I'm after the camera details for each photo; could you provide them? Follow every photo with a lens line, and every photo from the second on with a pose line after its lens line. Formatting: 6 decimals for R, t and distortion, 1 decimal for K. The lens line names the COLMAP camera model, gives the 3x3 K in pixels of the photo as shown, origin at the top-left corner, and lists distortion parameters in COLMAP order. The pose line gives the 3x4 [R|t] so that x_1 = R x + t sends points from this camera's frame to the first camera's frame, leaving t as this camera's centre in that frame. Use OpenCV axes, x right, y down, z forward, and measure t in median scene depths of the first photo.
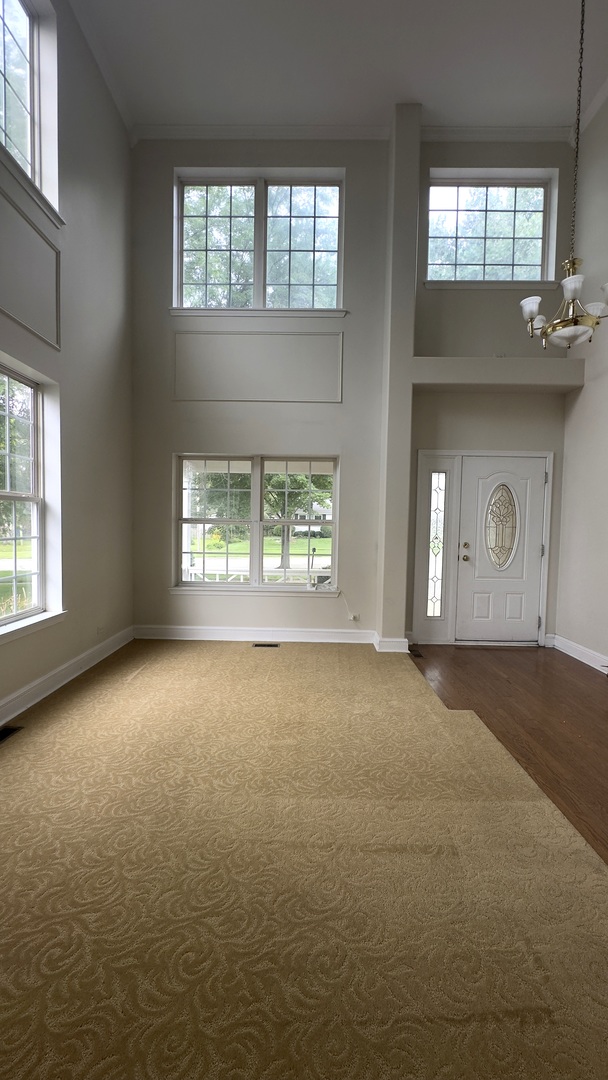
lens RADIAL K [[429.2, 0, 300.8], [0, 429.2, 539.0], [0, 0, 1]] dist [-0.001431, 0.001444]
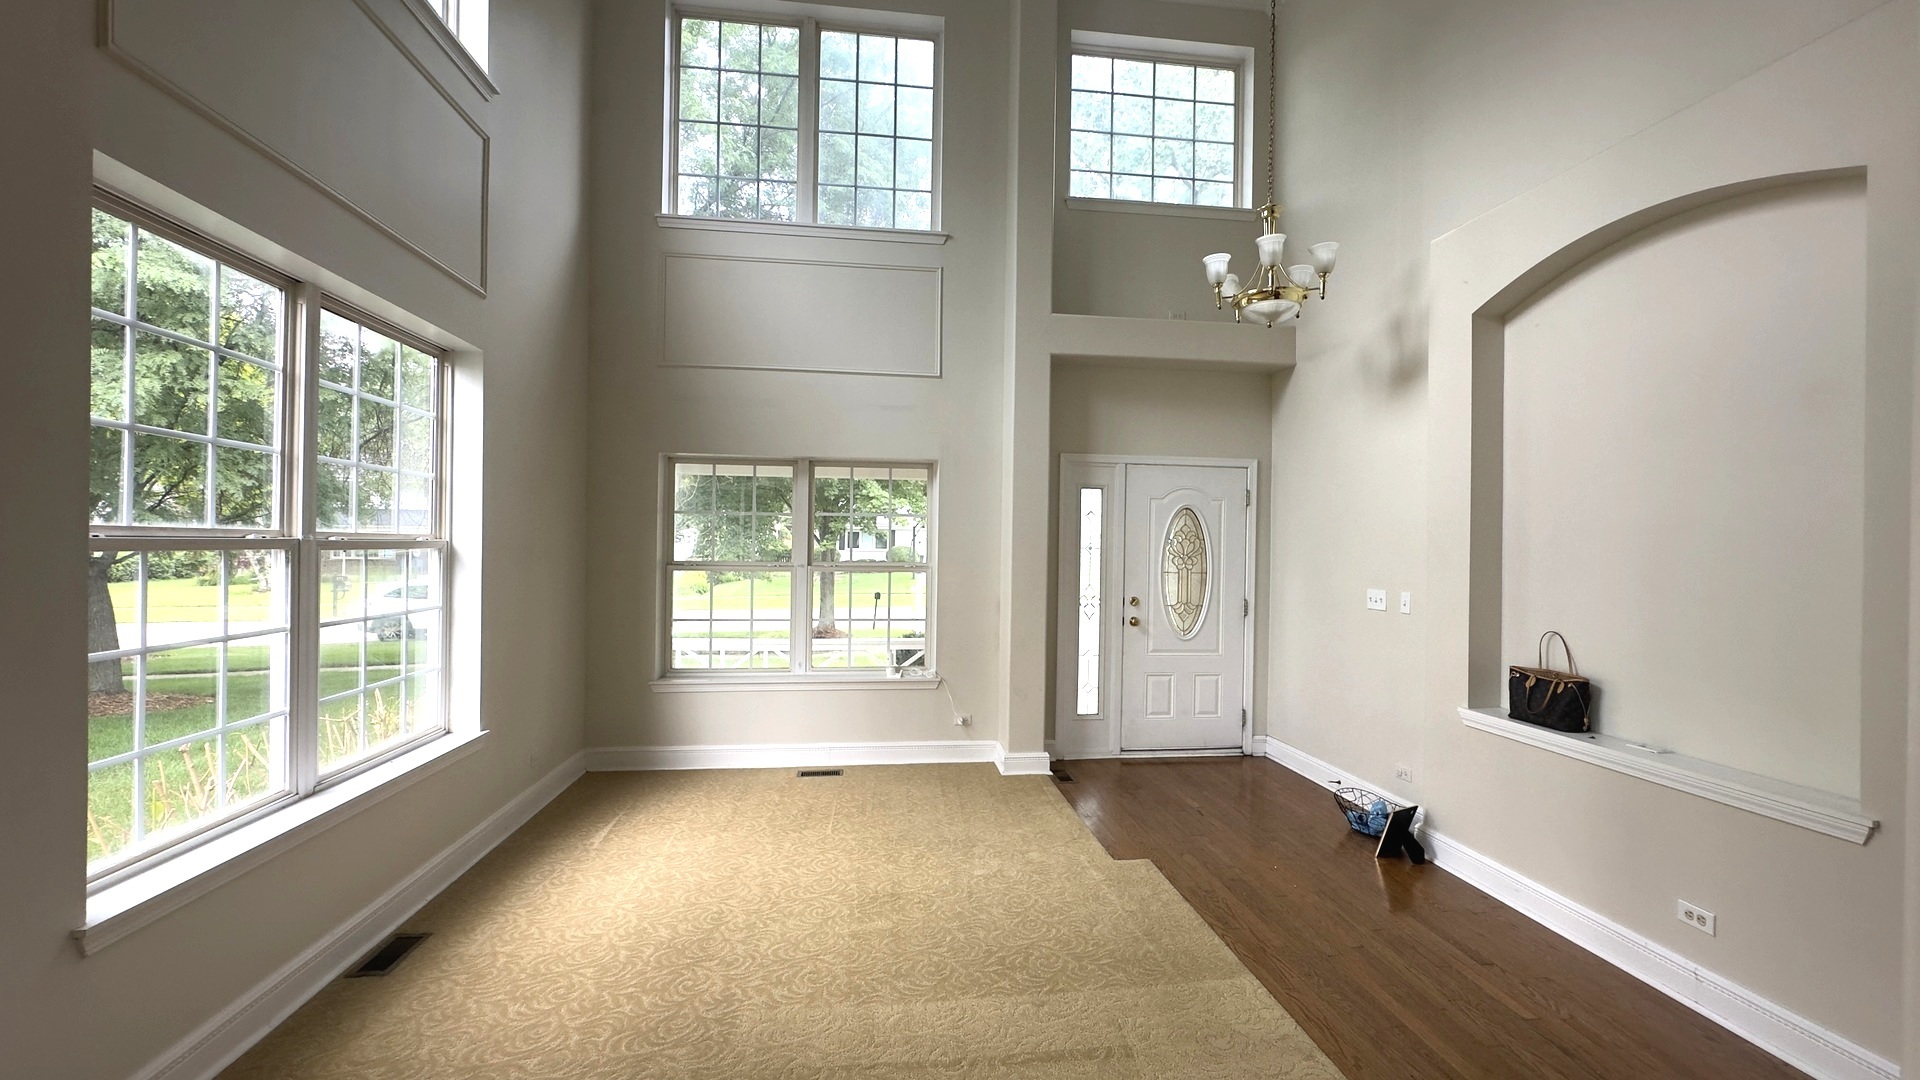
lens RADIAL K [[763.1, 0, 958.0], [0, 763.1, 539.5], [0, 0, 1]] dist [-0.001431, 0.001444]
pose [[0.989880, -0.002649, 0.141879, -0.041459], [0.008729, 0.999069, -0.042251, -0.034237], [-0.141635, 0.043062, 0.988982, -0.104764]]
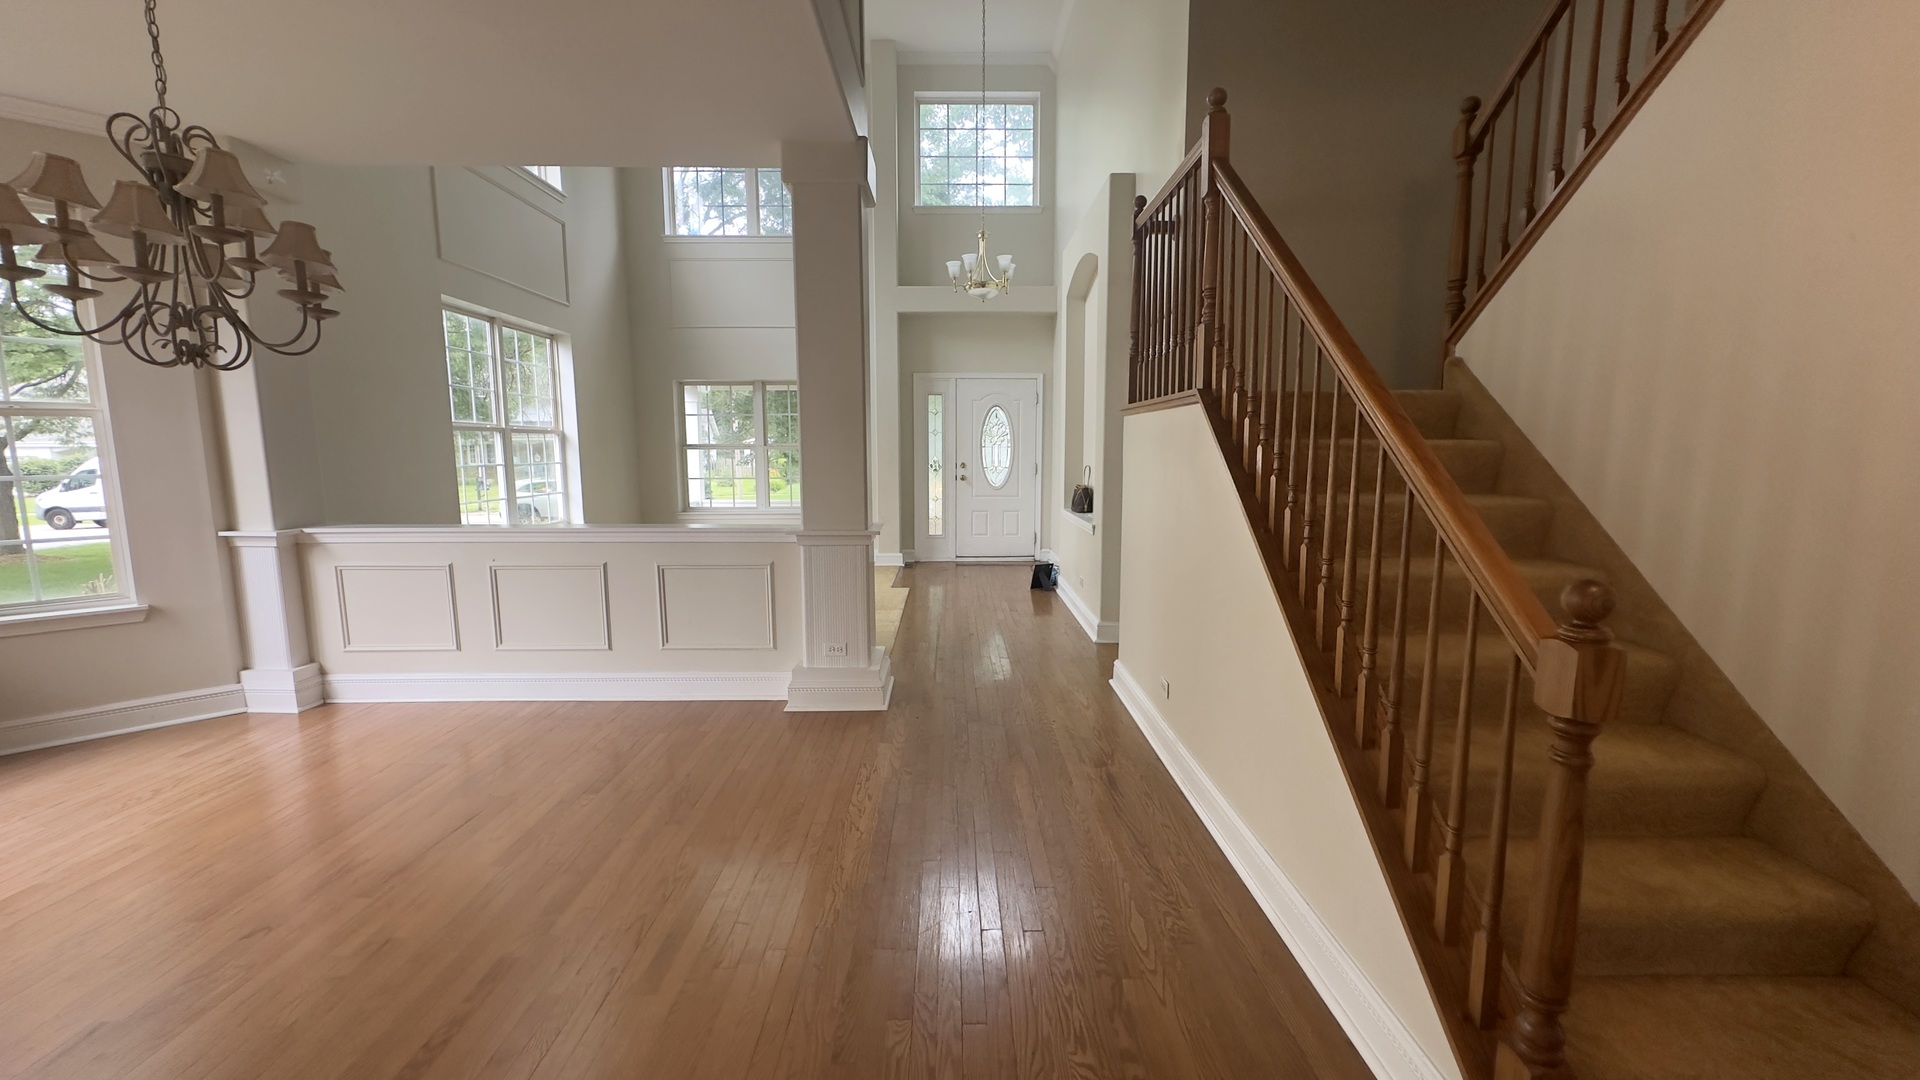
lens RADIAL K [[763.1, 0, 961.8], [0, 763.1, 538.3], [0, 0, 1]] dist [-0.001431, 0.001444]
pose [[0.999236, -0.022552, 0.031906, 0.340366], [0.019873, 0.996440, 0.081928, 0.041761], [-0.033640, -0.081232, 0.996127, -0.911974]]
